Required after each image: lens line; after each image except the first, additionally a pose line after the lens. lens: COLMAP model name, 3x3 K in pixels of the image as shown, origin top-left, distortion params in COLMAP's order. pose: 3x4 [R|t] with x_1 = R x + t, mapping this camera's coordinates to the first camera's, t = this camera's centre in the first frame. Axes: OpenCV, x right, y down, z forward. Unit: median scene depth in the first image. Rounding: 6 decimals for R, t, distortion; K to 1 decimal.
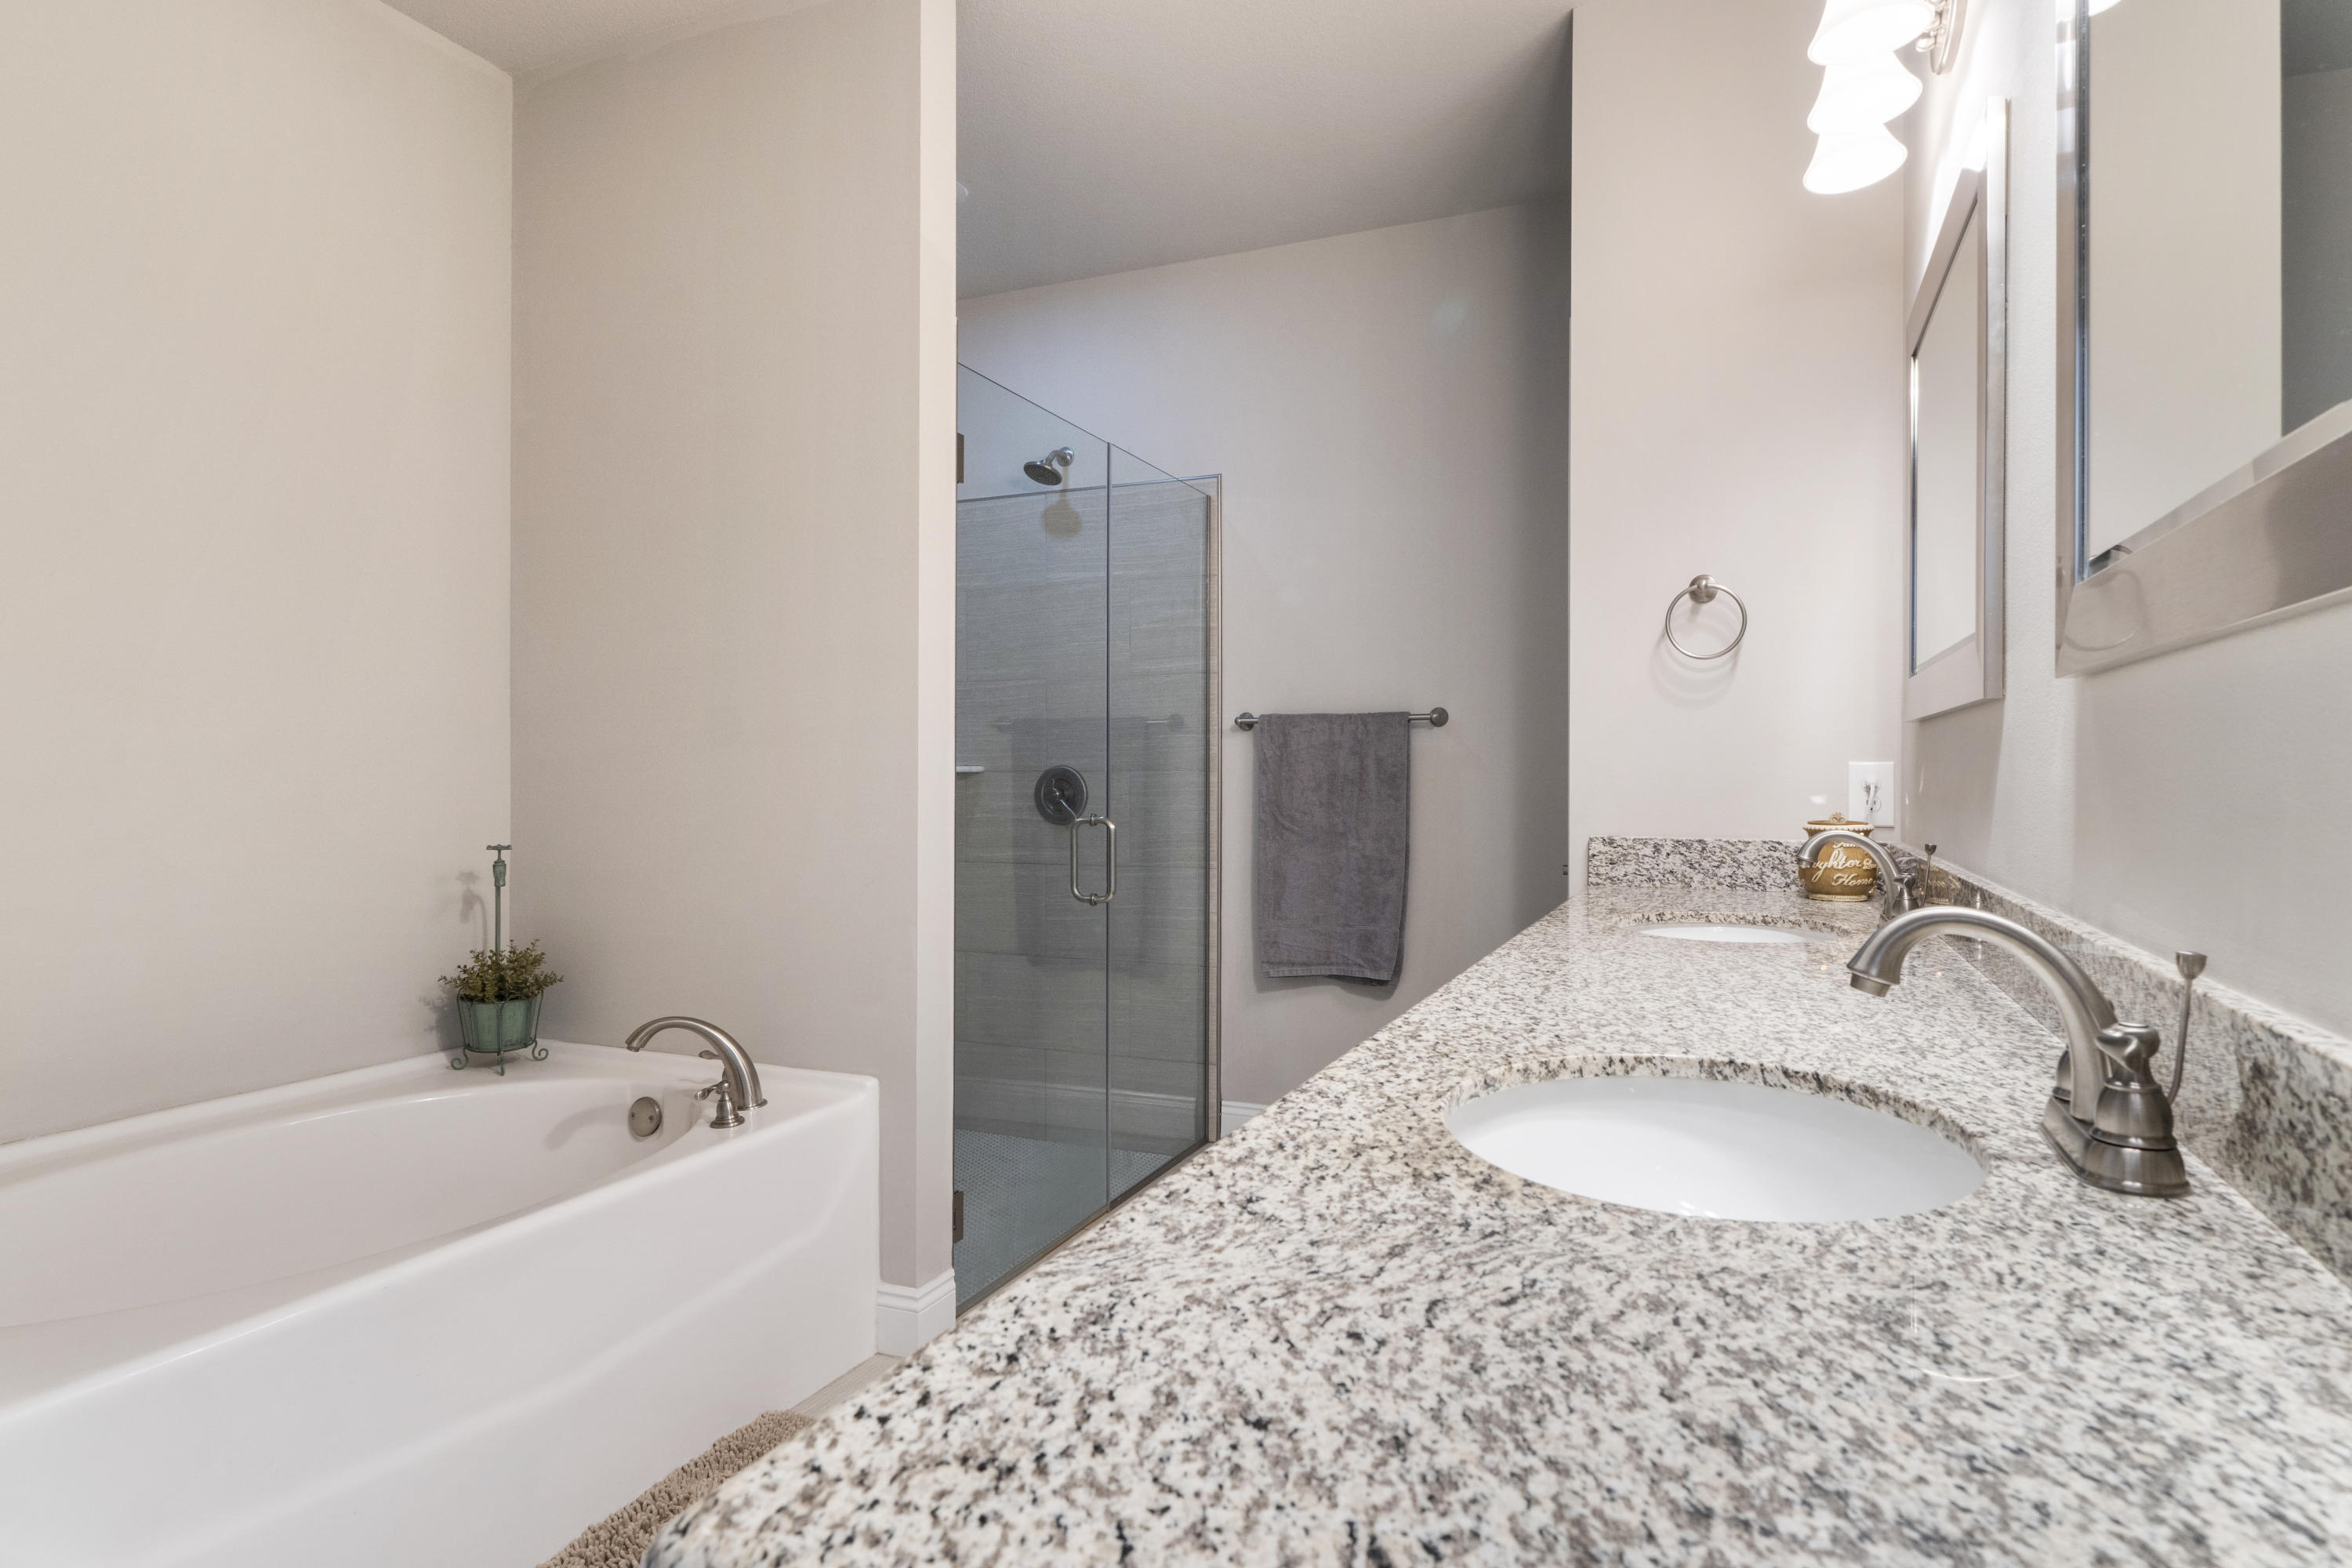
lens RADIAL K [[1308.3, 0, 1162.7], [0, 1308.3, 783.9], [0, 0, 1]] dist [-0.001130, -0.000560]
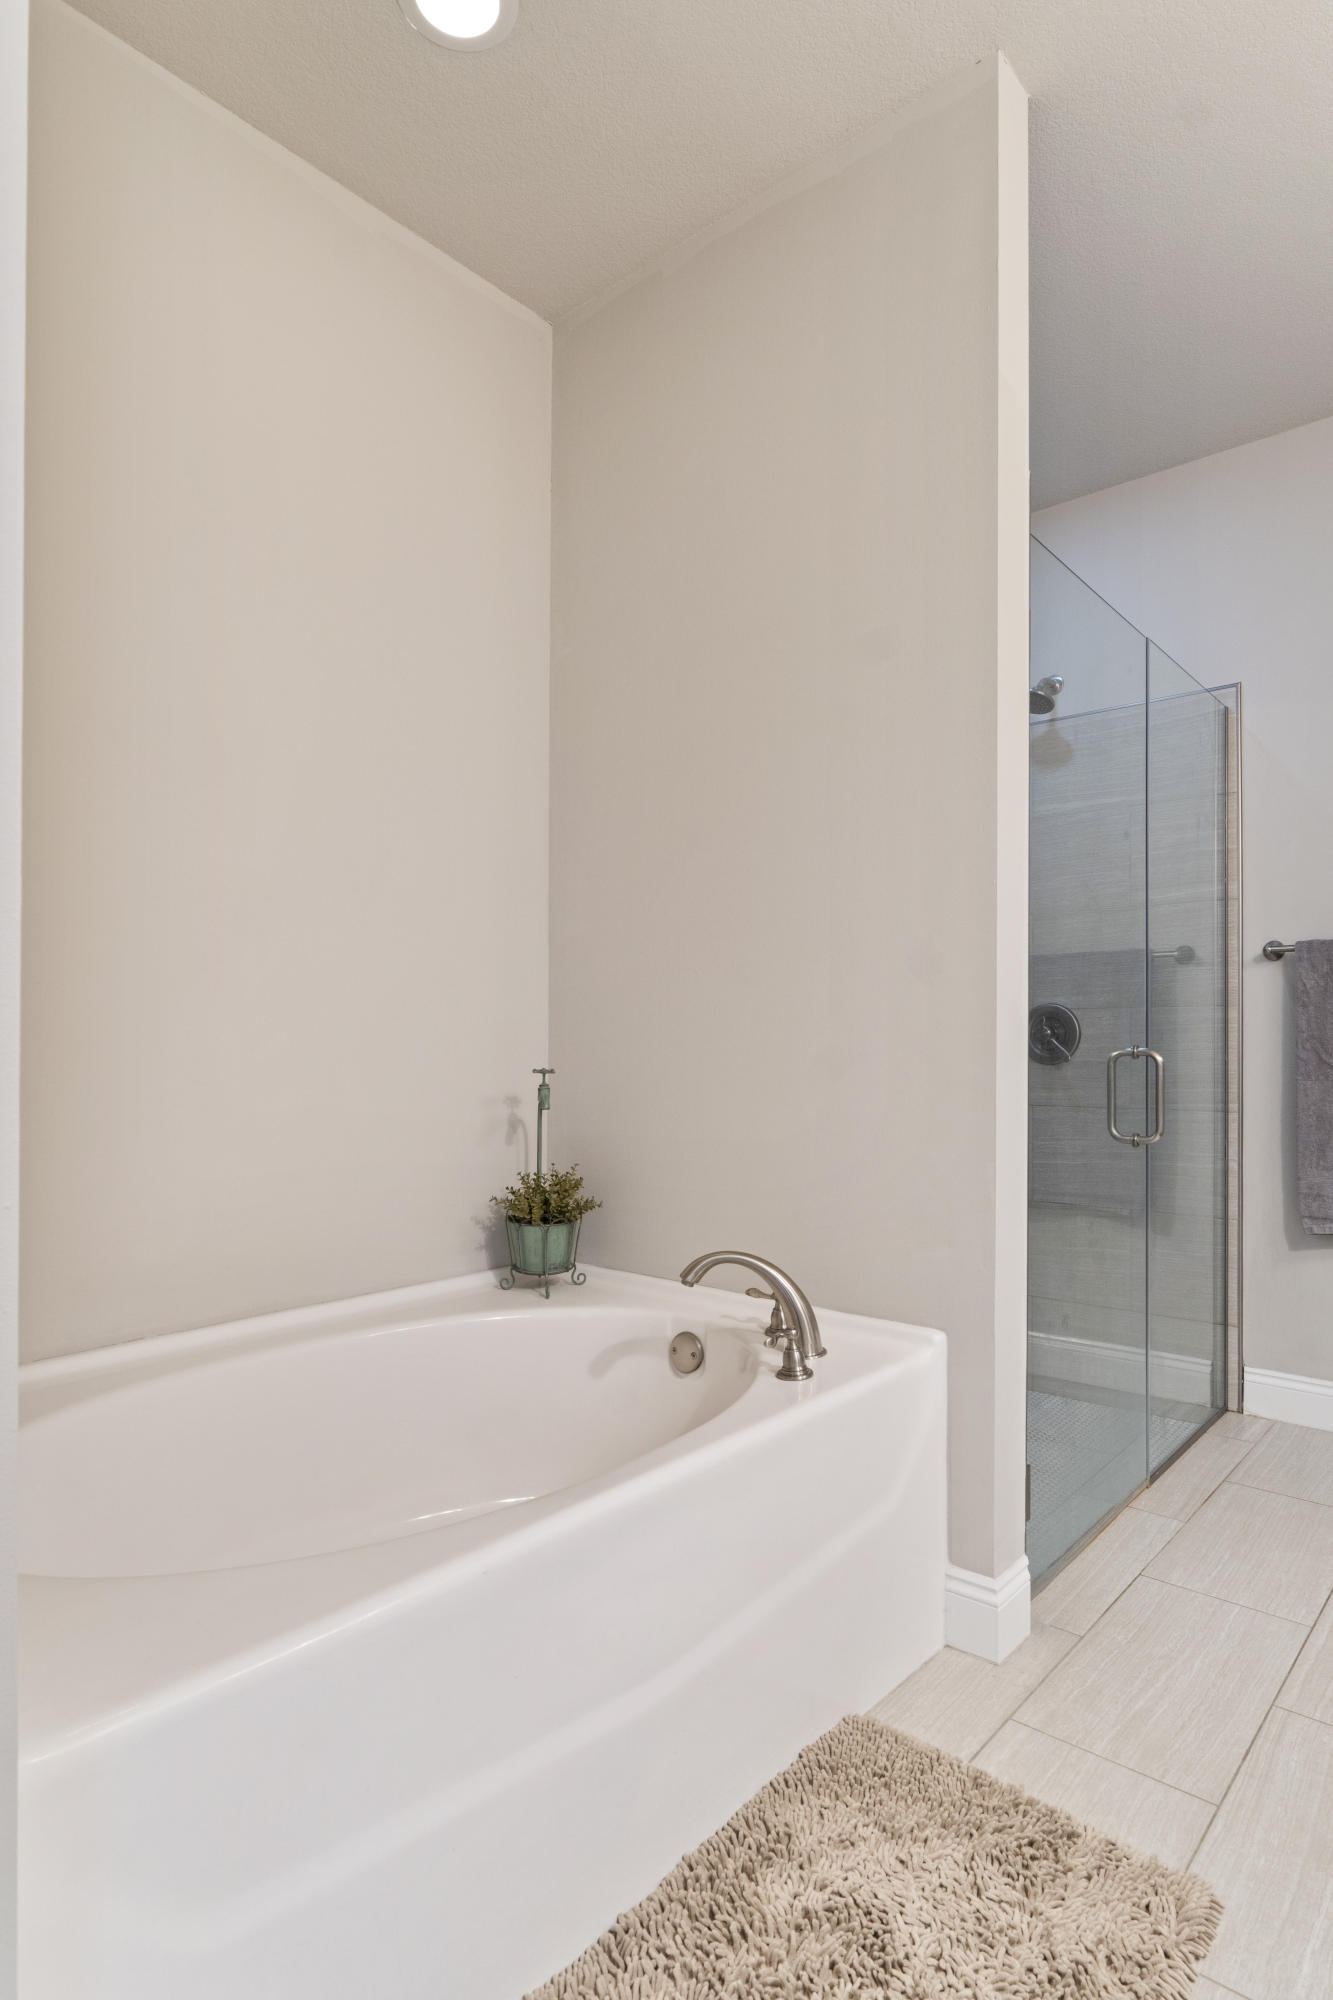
lens RADIAL K [[1104.5, 0, 678.3], [0, 1104.5, 1036.8], [0, 0, 1]] dist [-0.003377, -0.002186]
pose [[0.957967, -0.001291, -0.286876, -0.120086], [-0.002146, 0.999930, -0.011669, 0.023469], [0.286871, 0.011794, 0.957897, 0.157293]]
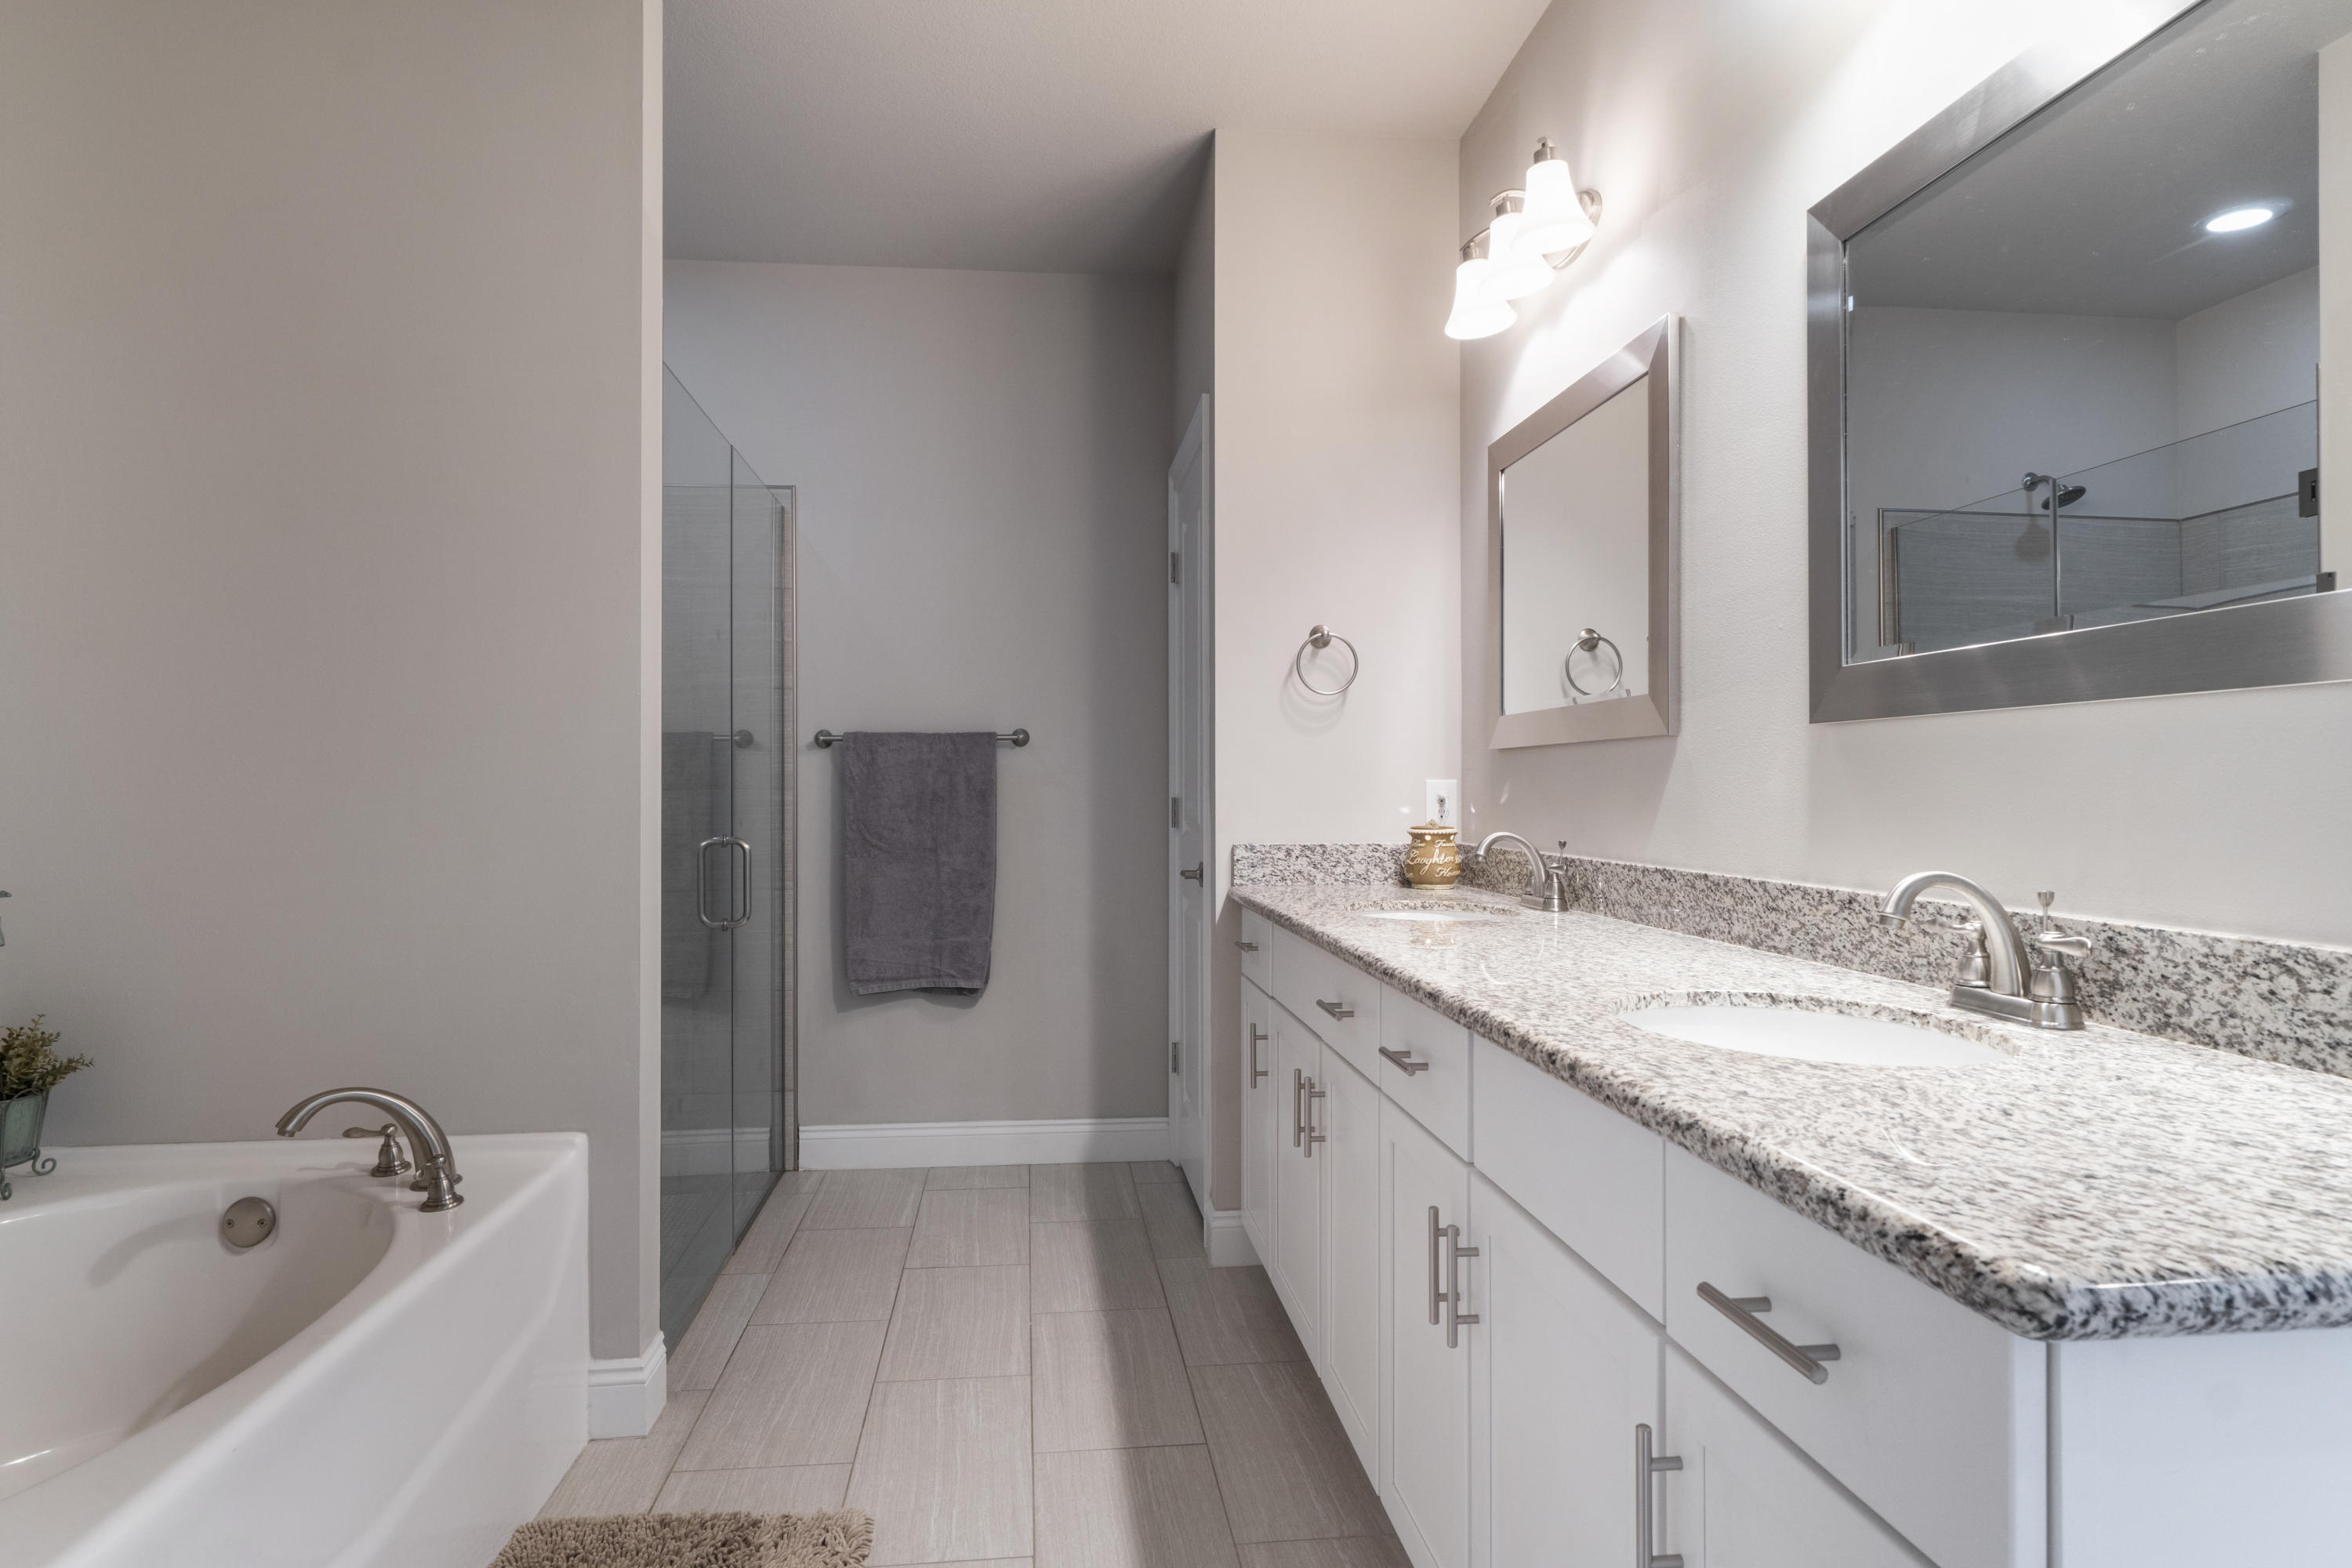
lens RADIAL K [[1308.3, 0, 1162.7], [0, 1308.3, 783.9], [0, 0, 1]] dist [-0.001130, -0.000560]
pose [[0.869037, -0.001679, 0.494744, -0.216047], [0.008224, 0.999905, -0.011051, -0.000636], [-0.494678, 0.013672, 0.868969, 0.015425]]
